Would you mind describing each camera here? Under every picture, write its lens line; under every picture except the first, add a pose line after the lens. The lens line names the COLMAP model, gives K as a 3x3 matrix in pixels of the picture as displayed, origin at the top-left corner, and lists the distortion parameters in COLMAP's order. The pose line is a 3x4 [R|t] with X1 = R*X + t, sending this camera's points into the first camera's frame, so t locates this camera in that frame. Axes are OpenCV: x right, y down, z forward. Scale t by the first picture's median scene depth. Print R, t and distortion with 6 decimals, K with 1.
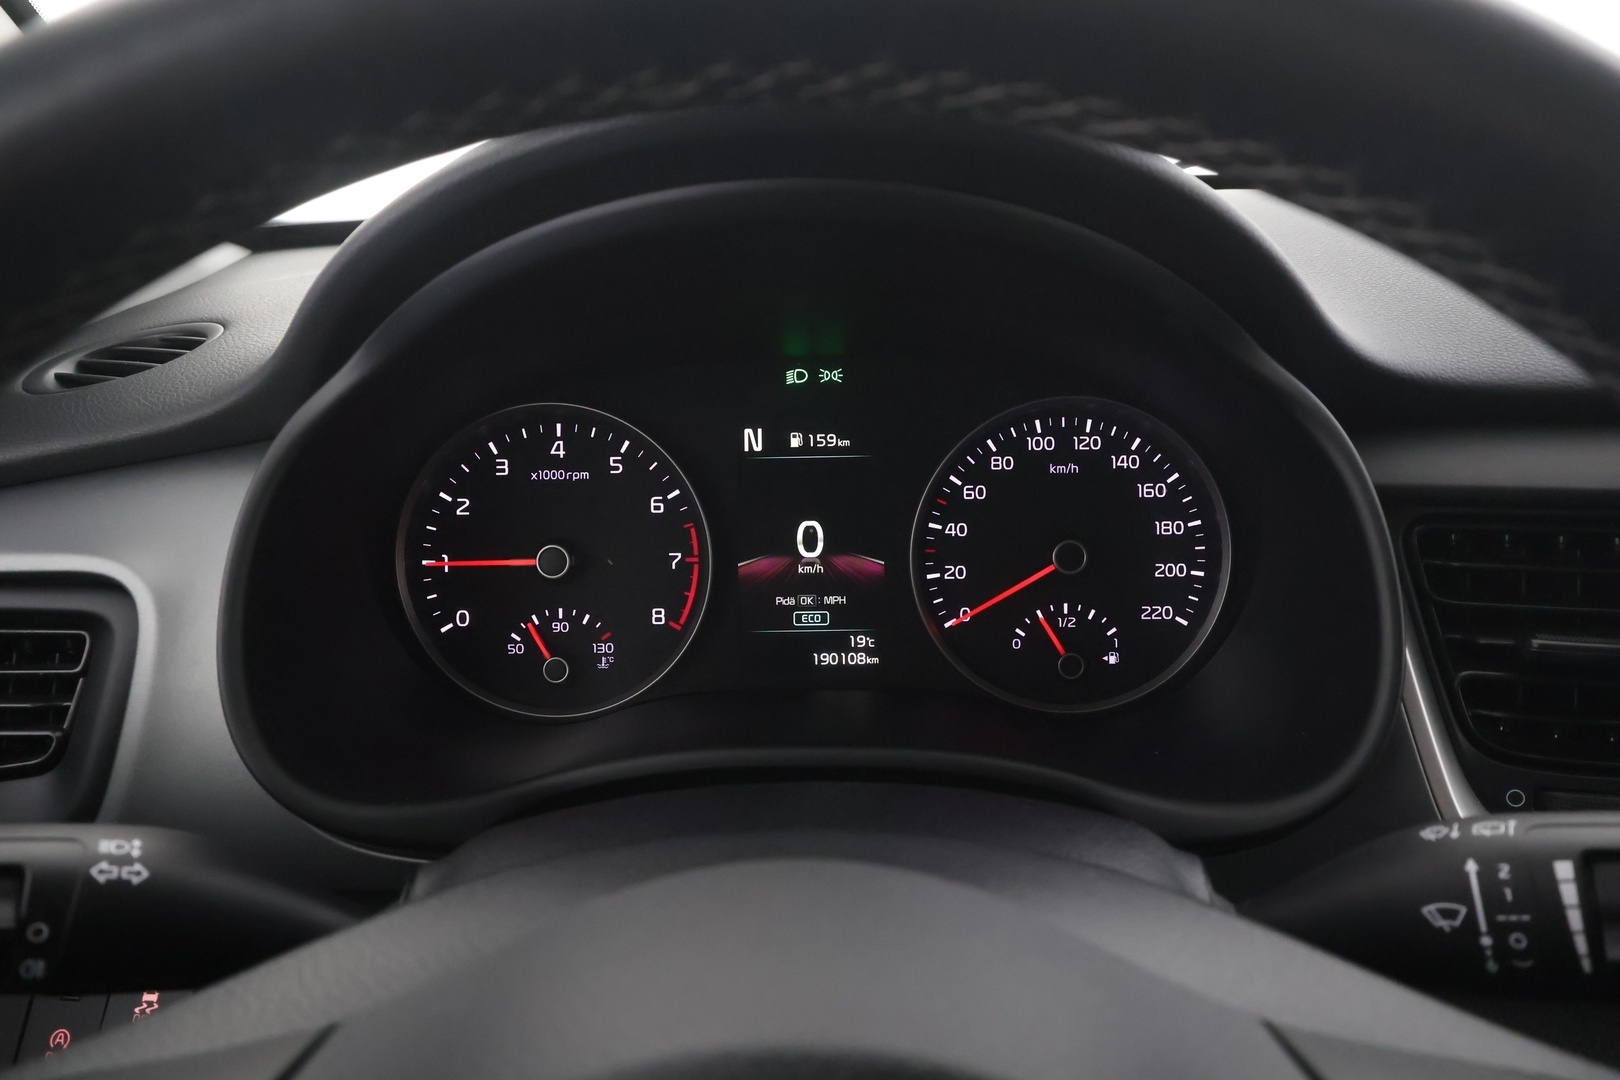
lens RADIAL K [[1279.1, 0, 812.5], [0, 1279.1, 541.2], [0, 0, 1]] dist [-0.002493, 0.012176]
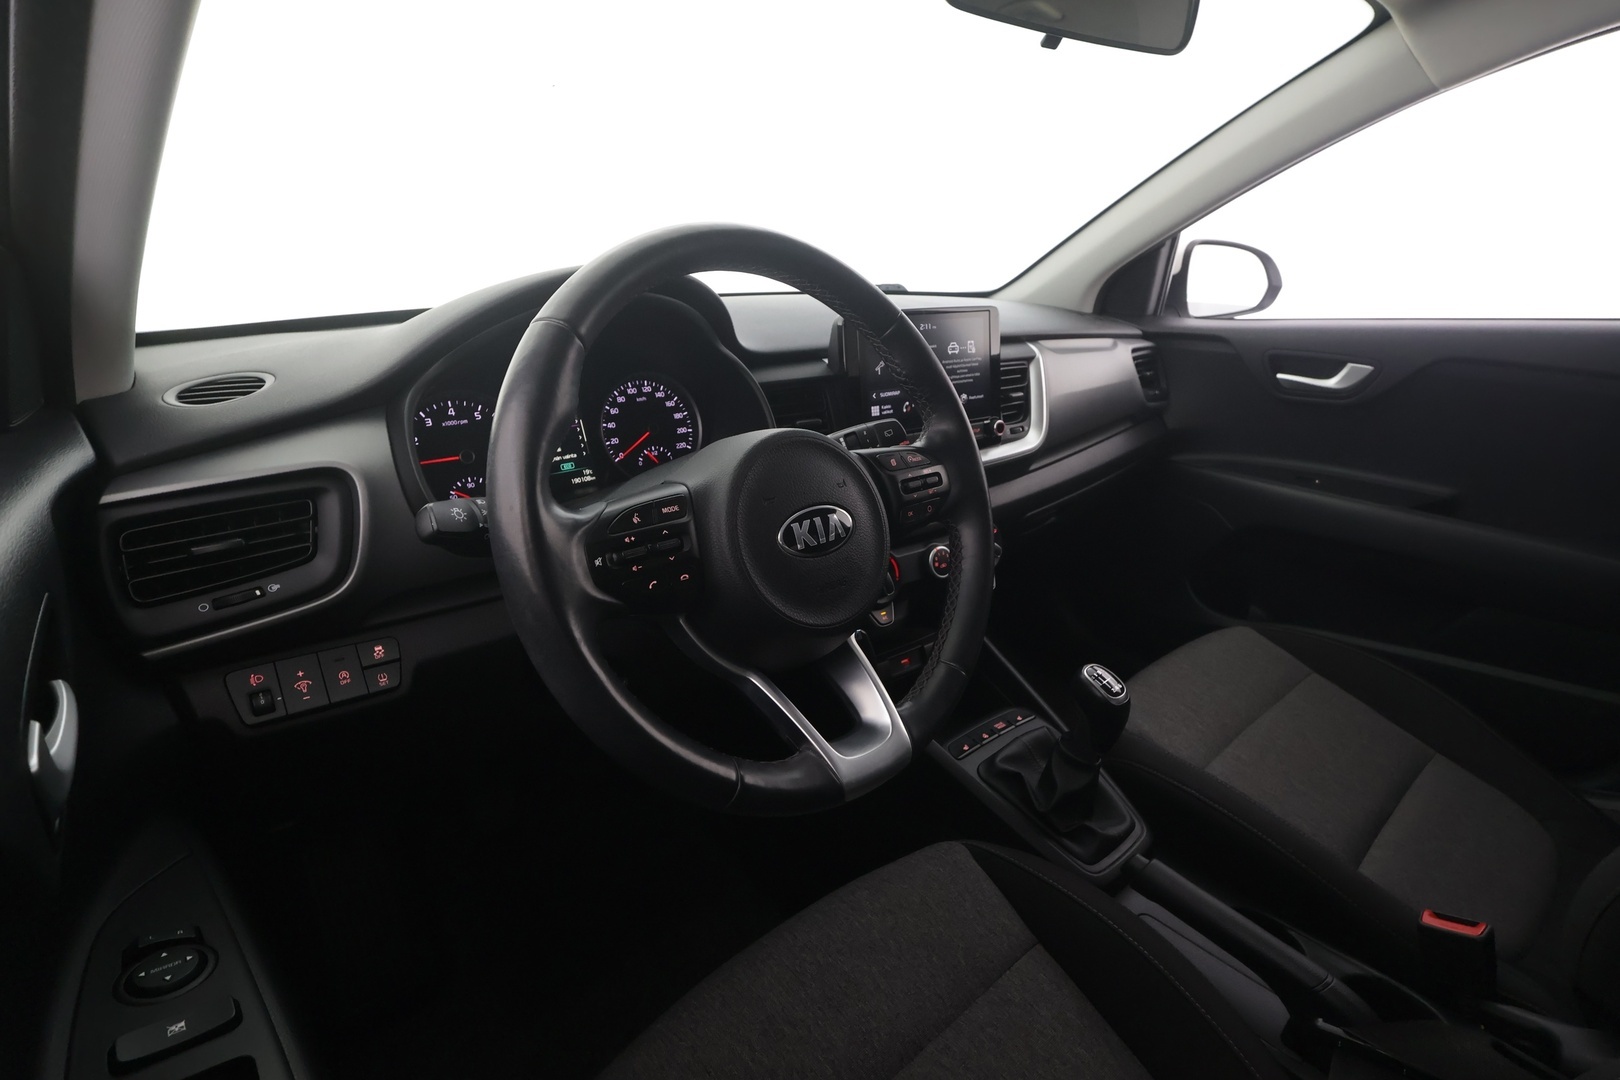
lens RADIAL K [[778.7, 0, 802.8], [0, 778.7, 548.2], [0, 0, 1]] dist [0.002399, 0.001833]
pose [[0.748441, -0.214874, 0.627427, -0.677036], [0.206201, 0.974564, 0.087785, 0.183839], [-0.630330, 0.063674, 0.773711, -0.518783]]
